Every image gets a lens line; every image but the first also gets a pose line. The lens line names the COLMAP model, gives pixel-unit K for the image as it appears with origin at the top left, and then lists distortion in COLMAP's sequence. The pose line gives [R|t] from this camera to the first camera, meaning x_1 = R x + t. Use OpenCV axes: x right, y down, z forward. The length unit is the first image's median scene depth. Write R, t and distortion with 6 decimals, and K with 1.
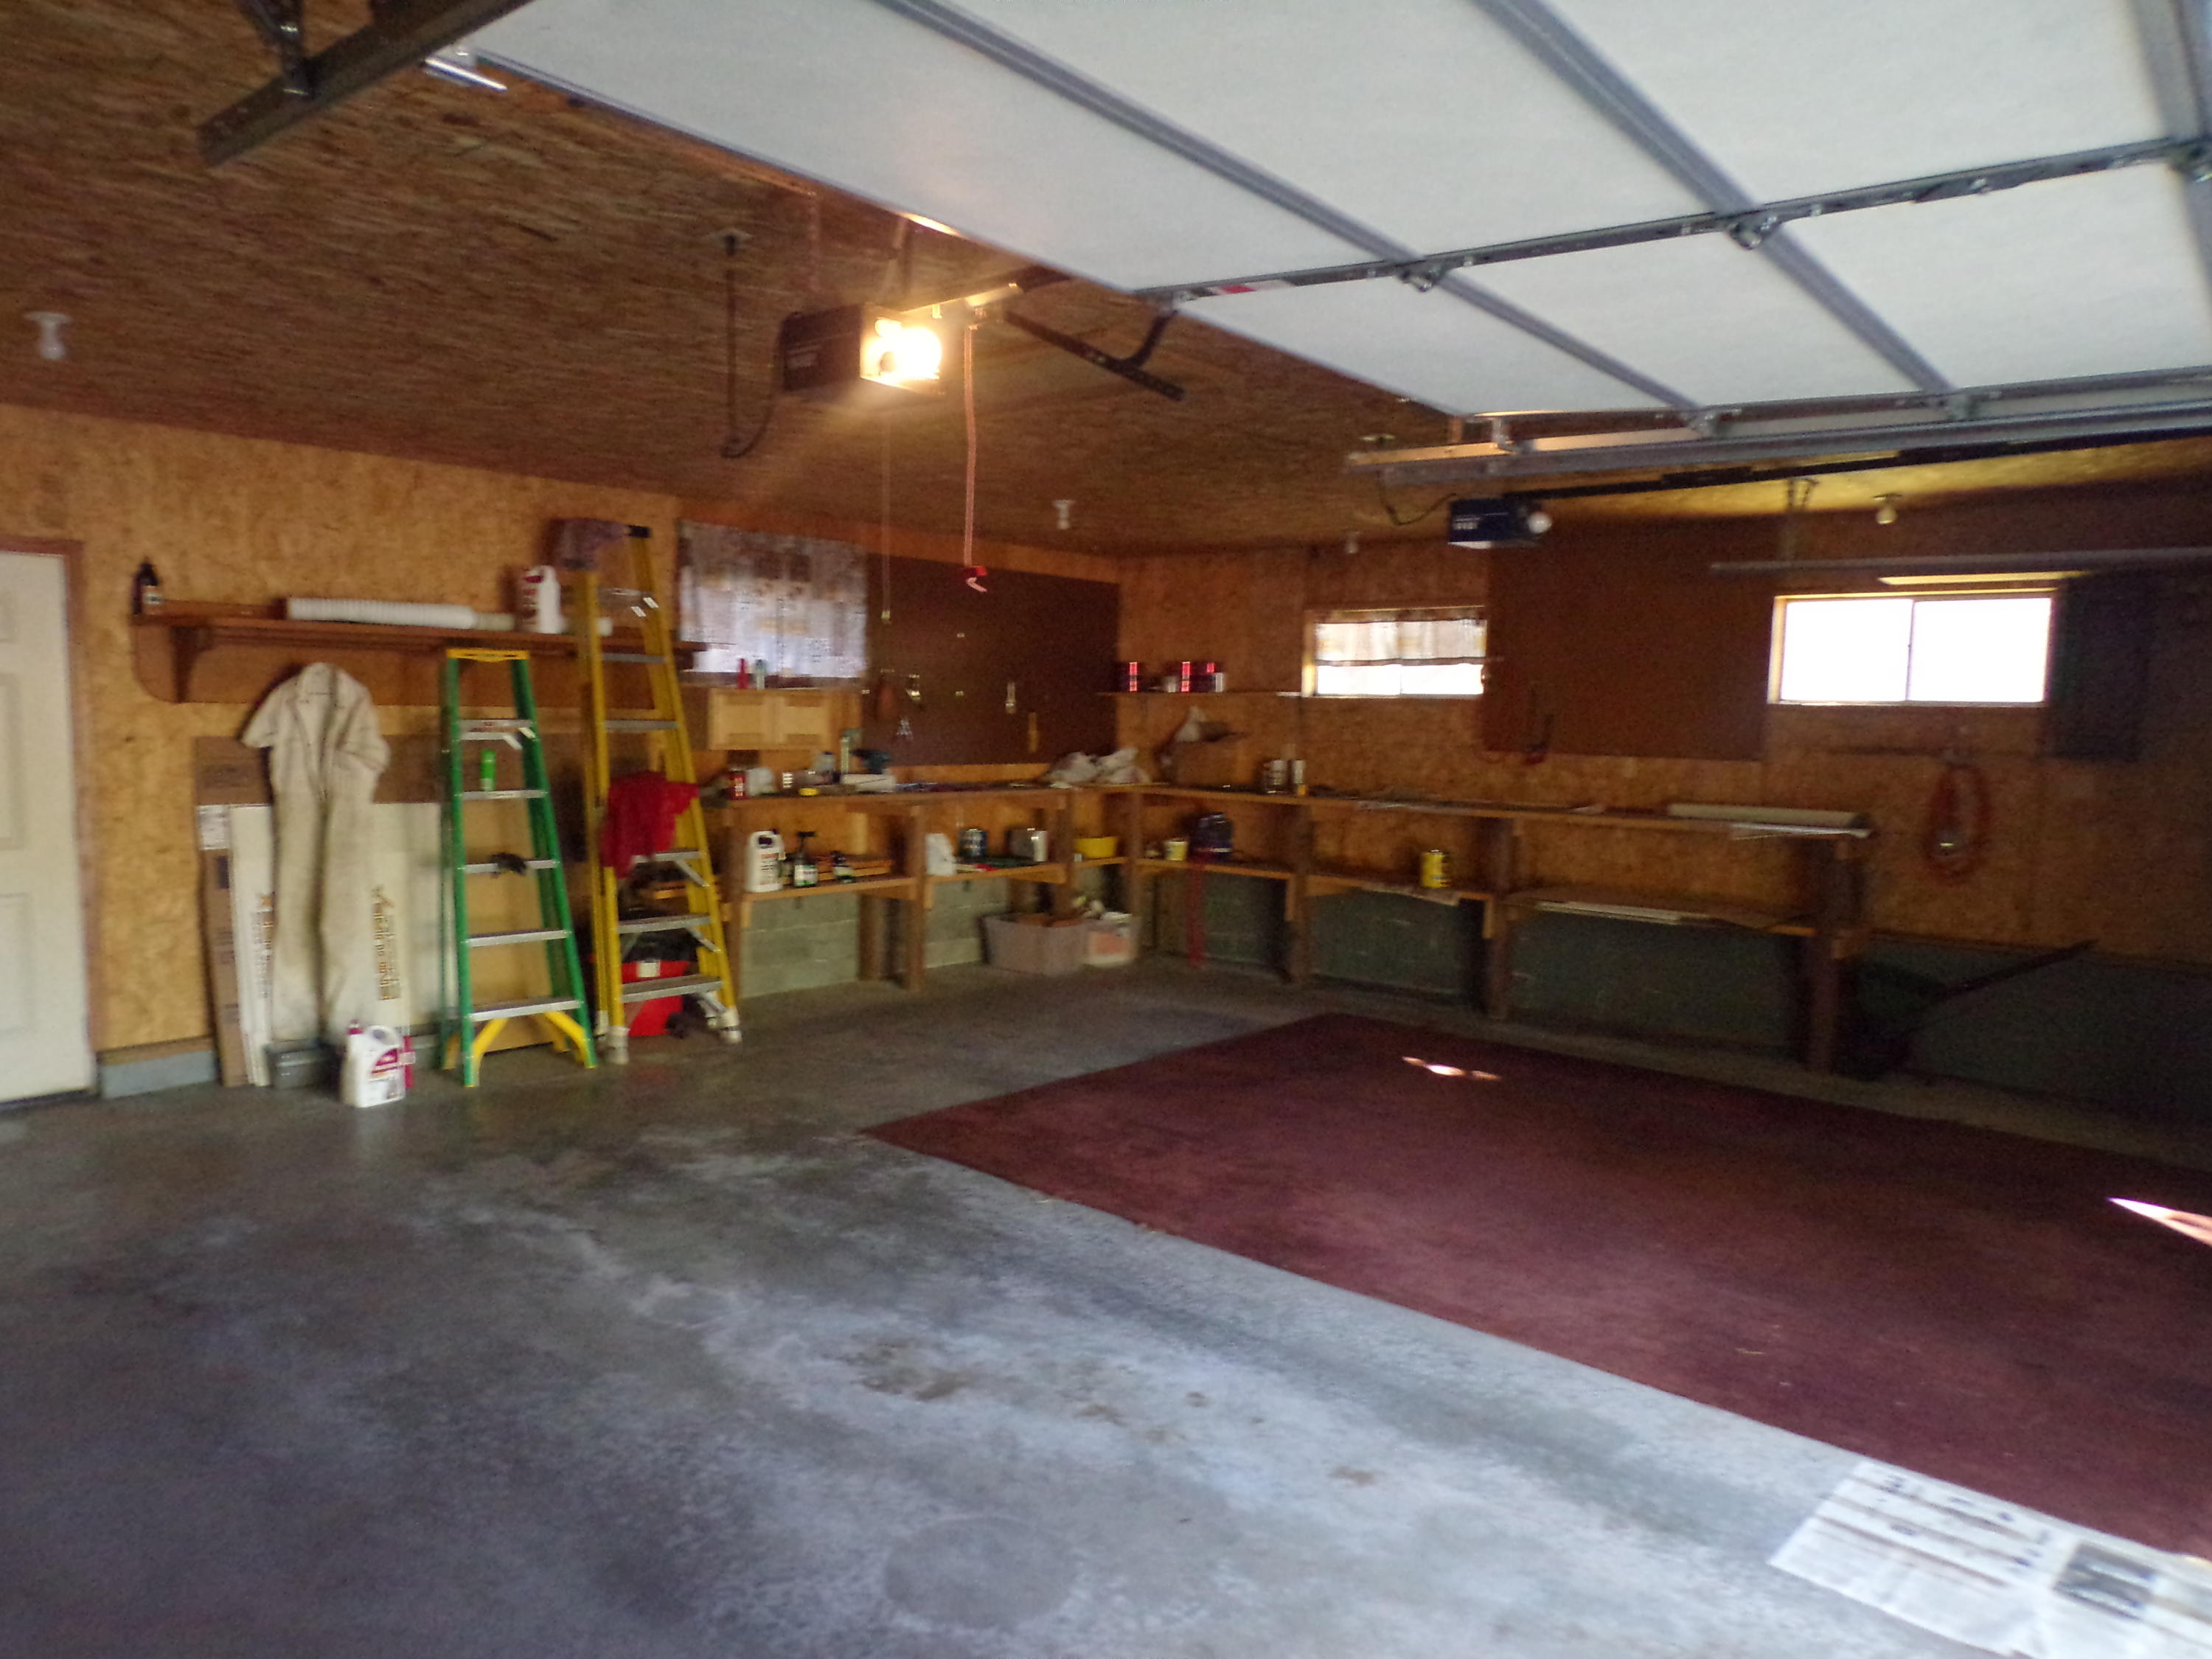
lens RADIAL K [[1539.2, 0, 1106.0], [0, 1539.2, 829.5], [0, 0, 1]] dist [0.000344, 0.033256]
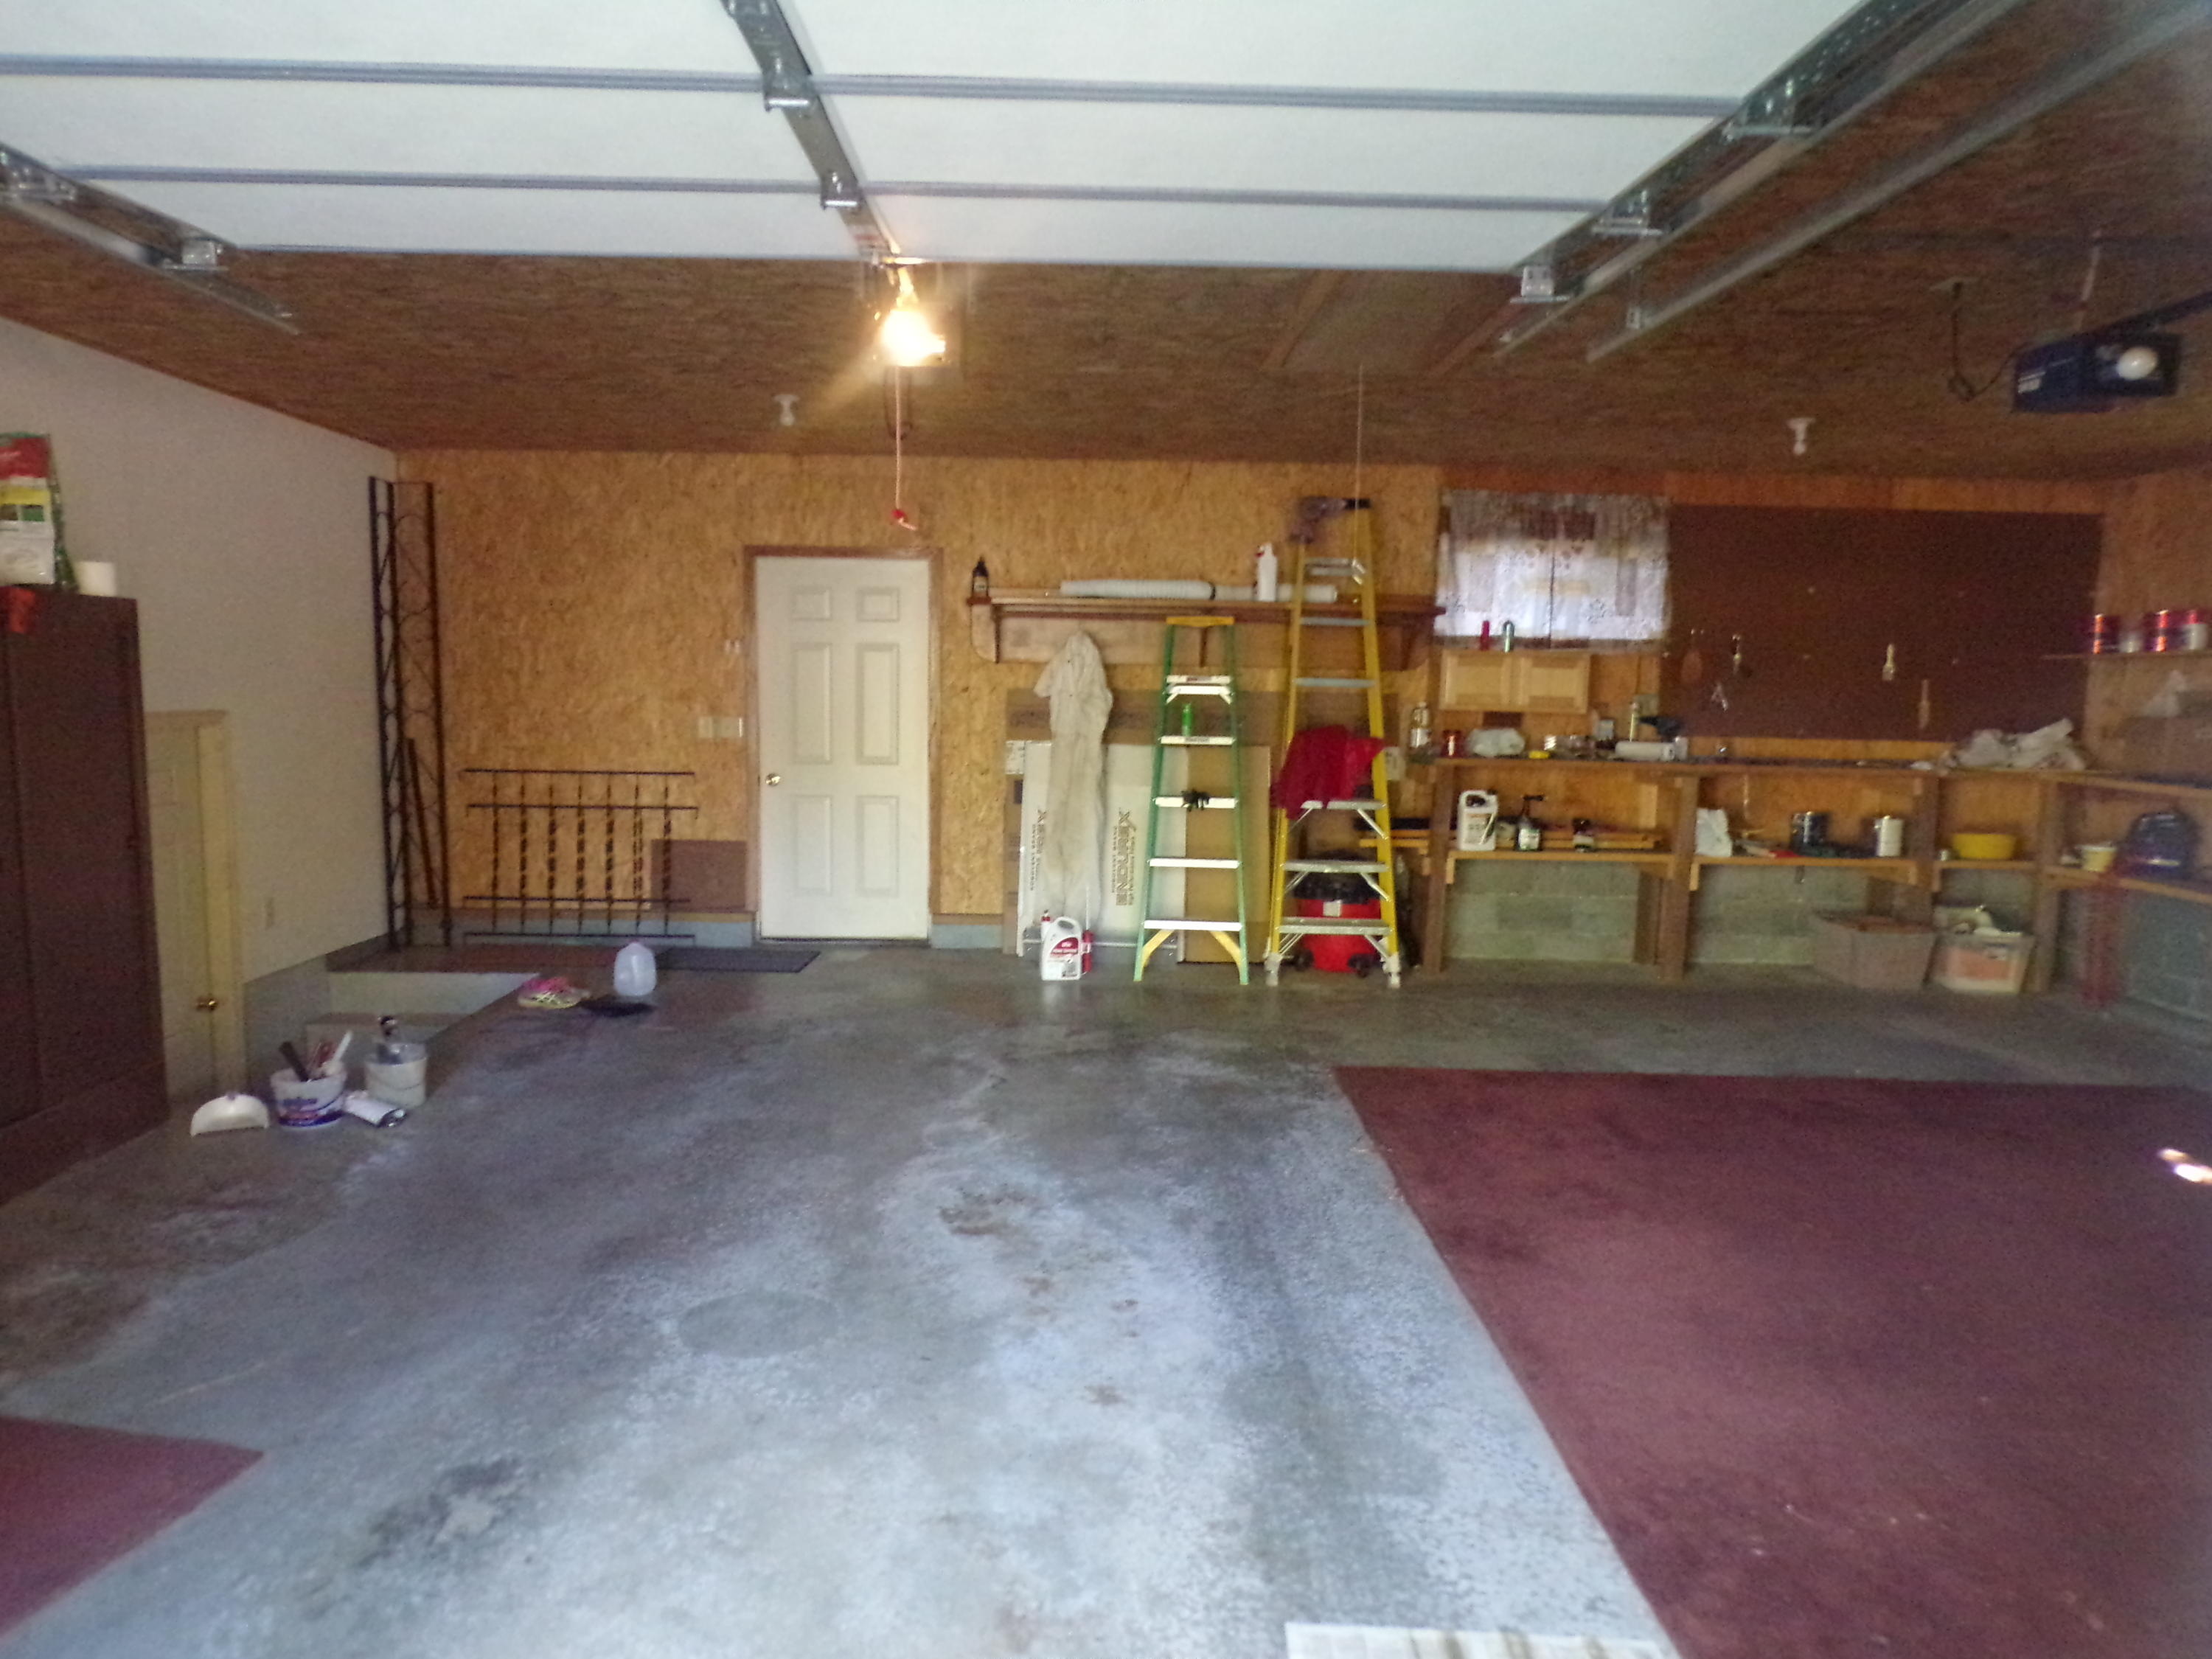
lens RADIAL K [[1558.2, 0, 1106.0], [0, 1558.2, 829.5], [0, 0, 1]] dist [0.013058, 0.004300]
pose [[0.655164, 0.064783, -0.752704, 0.495896], [-0.066551, 0.997392, 0.027916, 0.018024], [0.752550, 0.031804, 0.657767, 0.187546]]
